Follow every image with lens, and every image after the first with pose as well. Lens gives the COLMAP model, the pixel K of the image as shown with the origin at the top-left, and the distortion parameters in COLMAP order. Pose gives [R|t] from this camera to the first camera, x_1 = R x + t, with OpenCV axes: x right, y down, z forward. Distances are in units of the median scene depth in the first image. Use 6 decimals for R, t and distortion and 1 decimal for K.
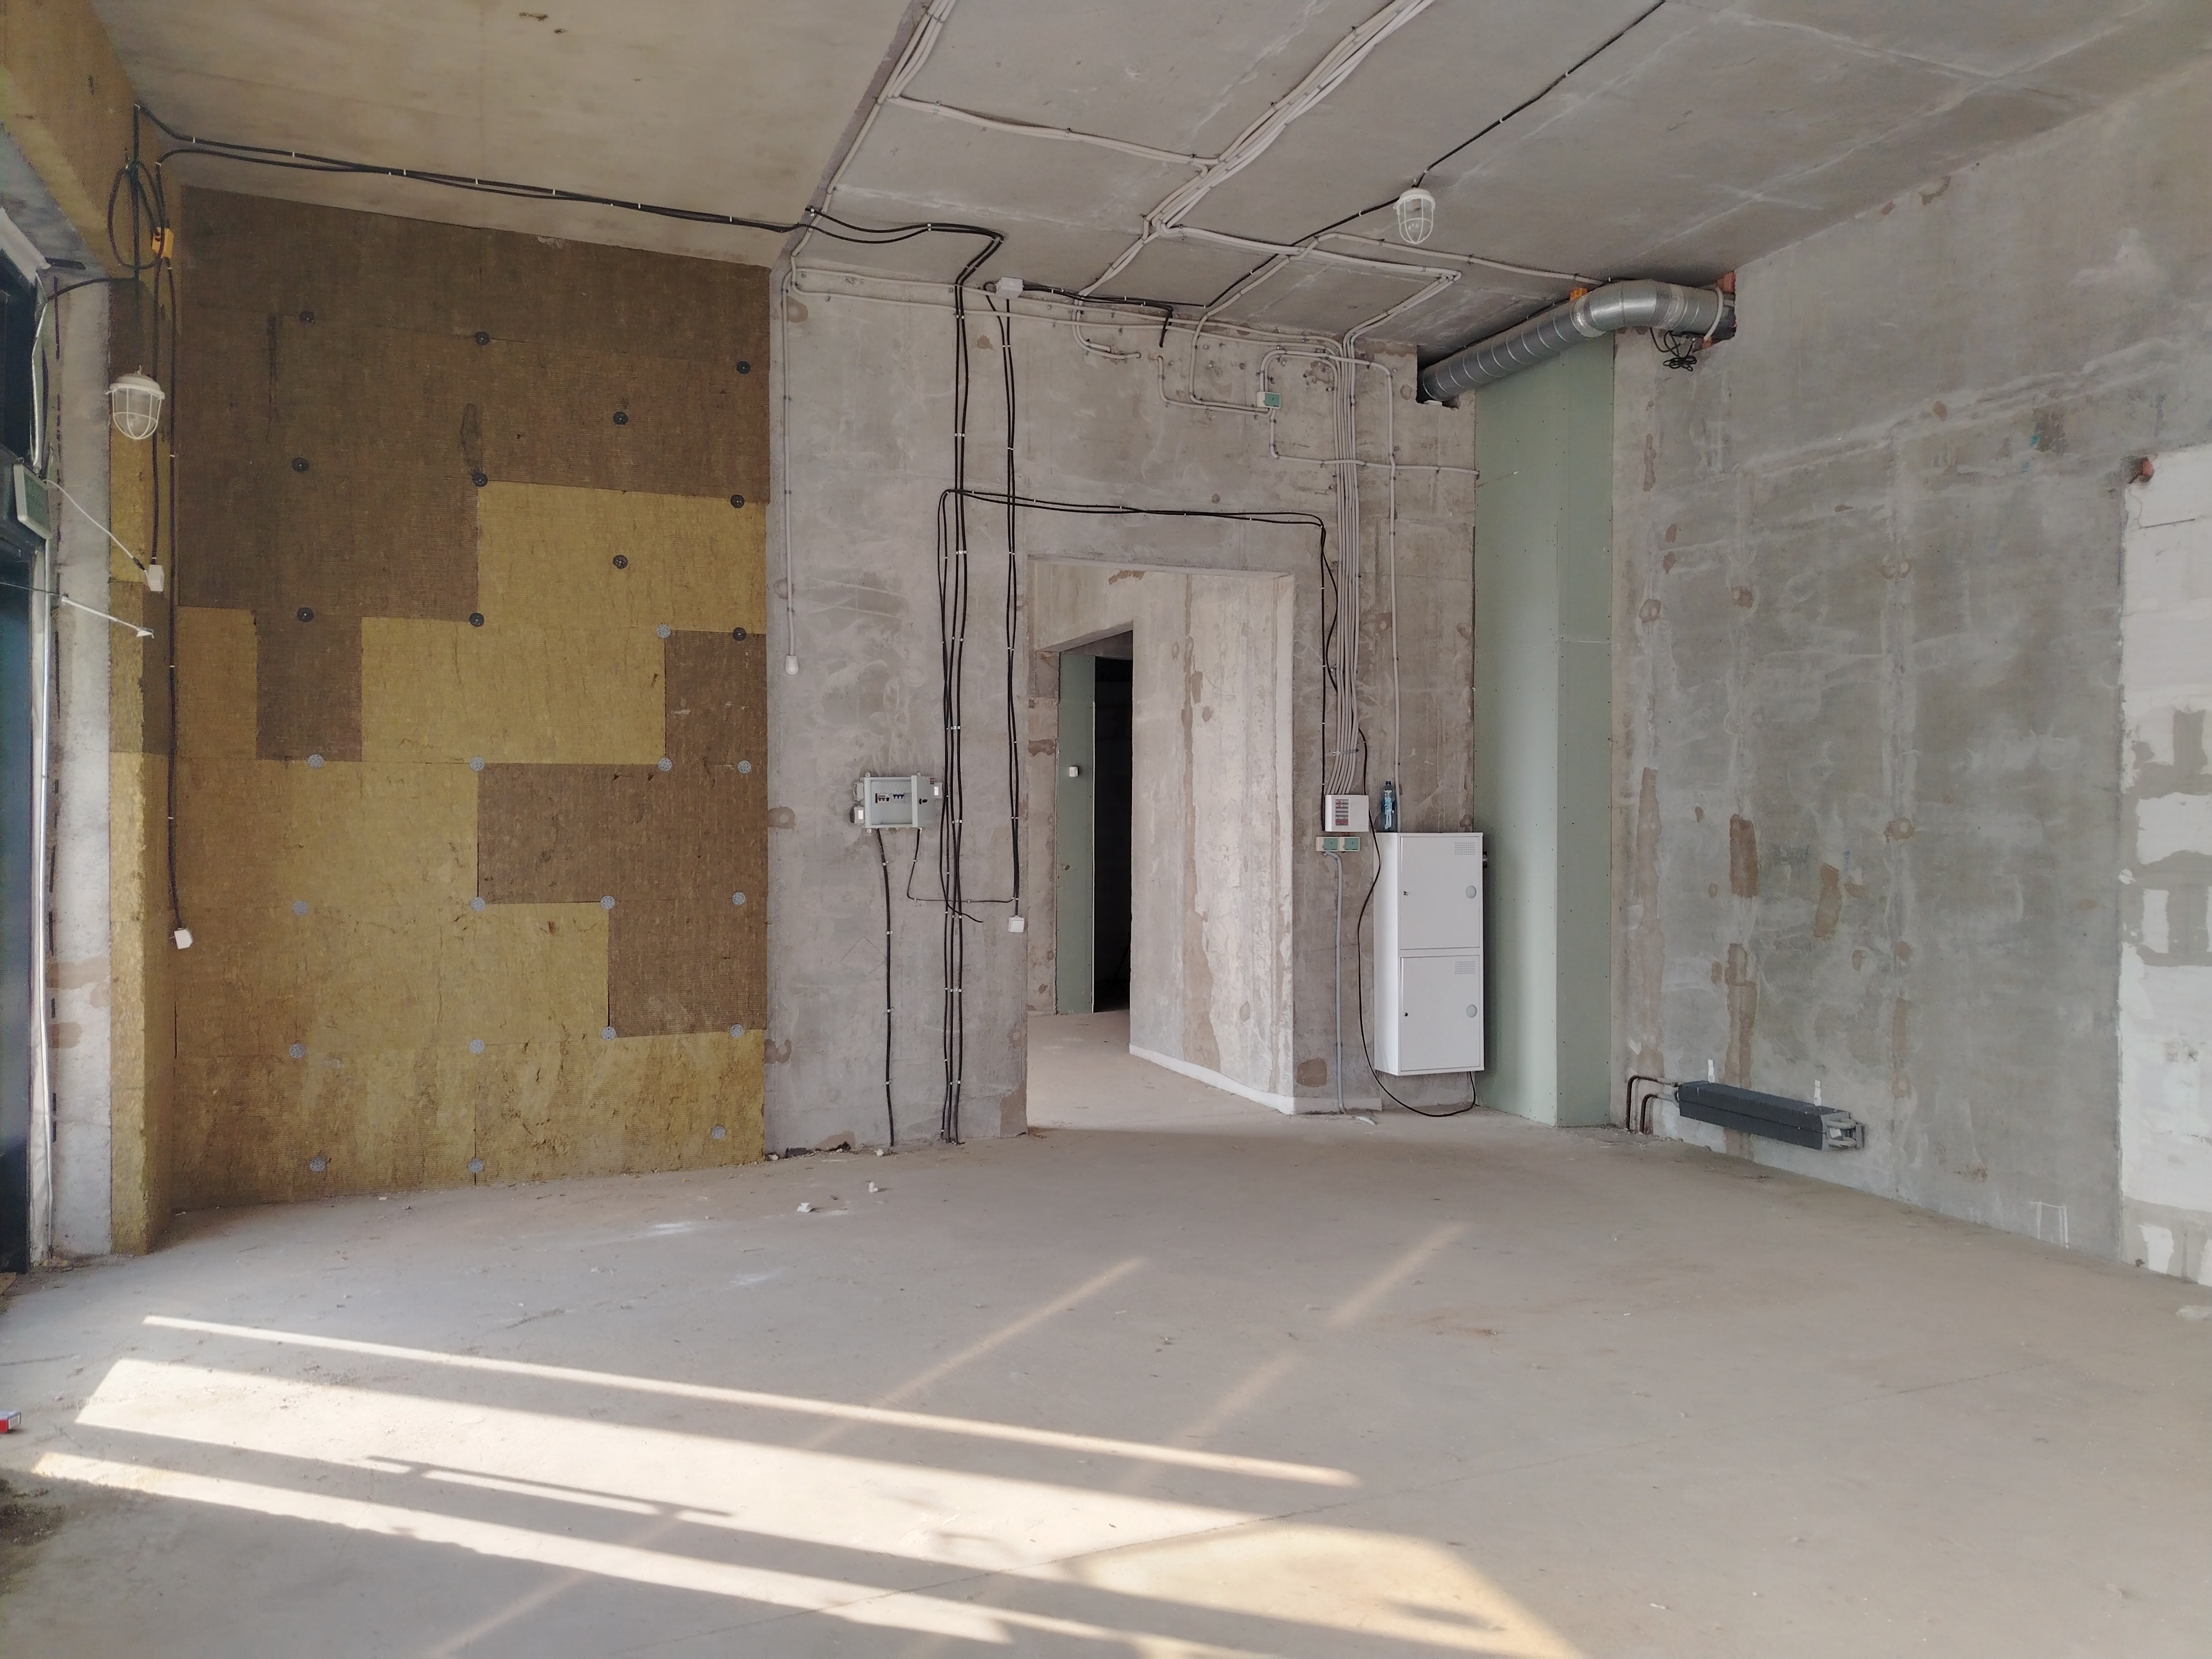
lens RADIAL K [[1521.2, 0, 1106.0], [0, 1521.2, 829.5], [0, 0, 1]] dist [0.065835, -0.084344]
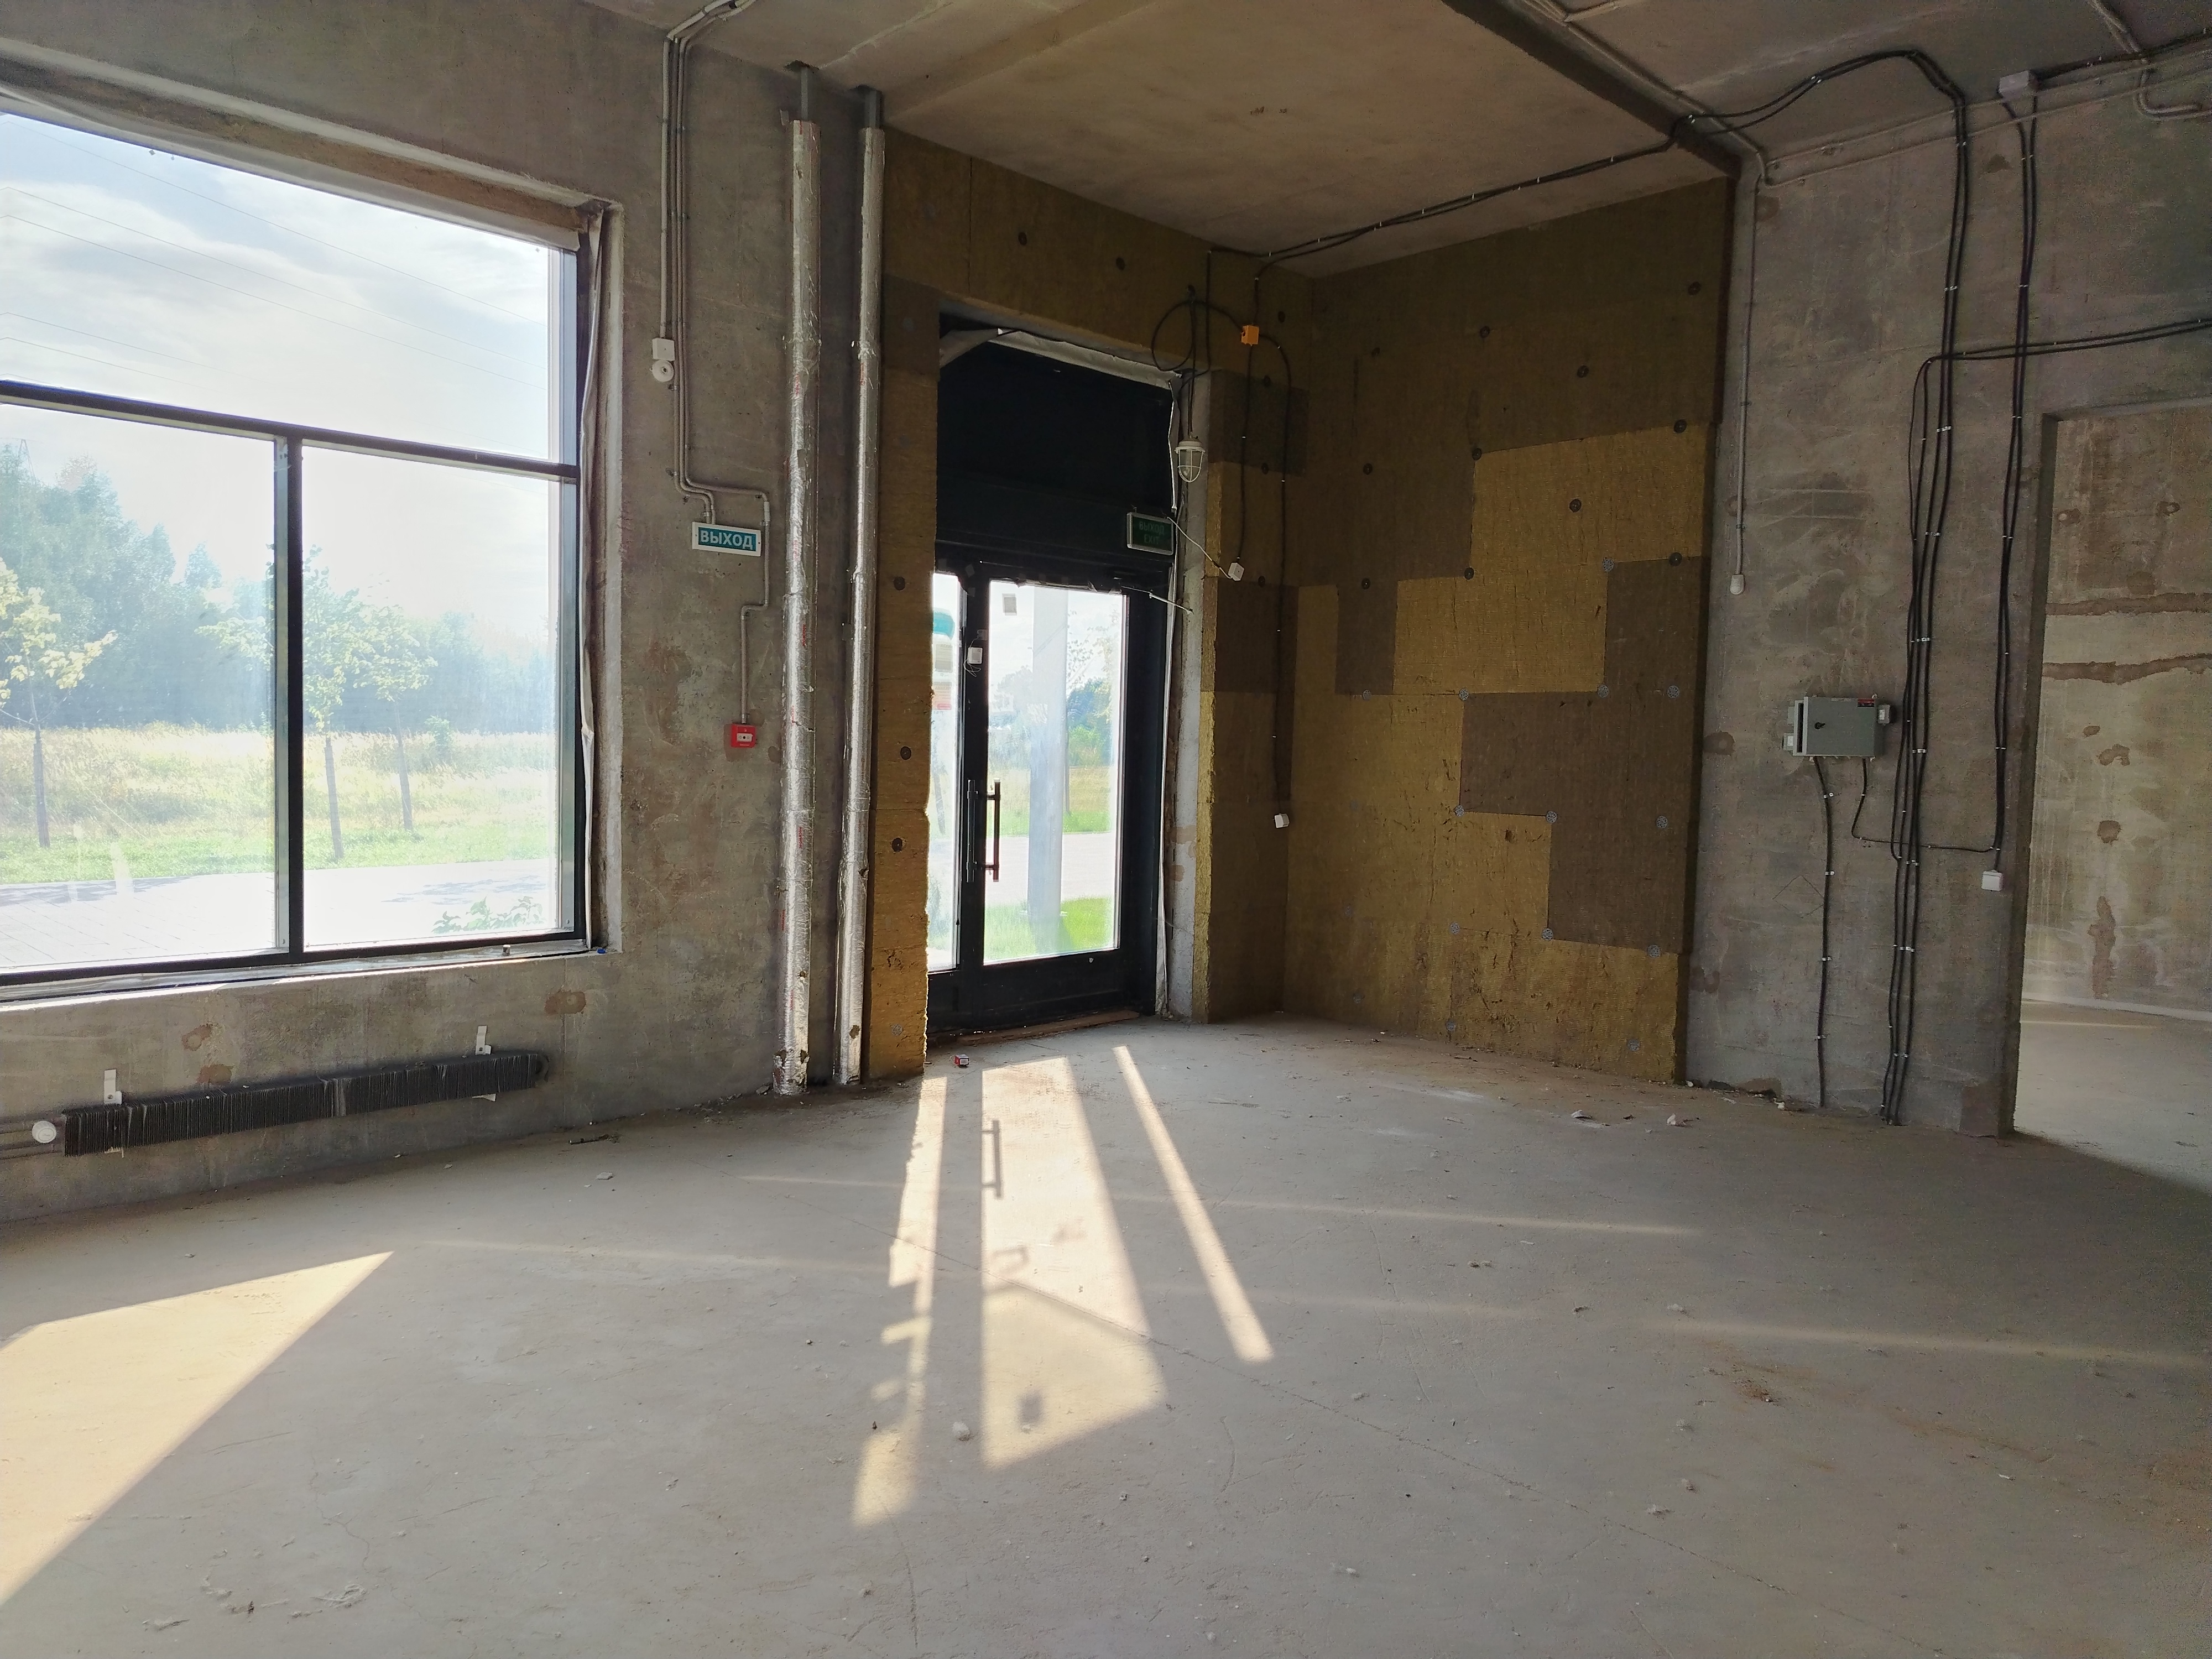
lens RADIAL K [[1521.2, 0, 1106.0], [0, 1521.2, 829.5], [0, 0, 1]] dist [0.065835, -0.084344]
pose [[0.378366, 0.061379, -0.923619, 0.565442], [-0.030968, 0.998080, 0.053641, 0.007027], [0.925138, 0.008307, 0.379540, 0.273758]]
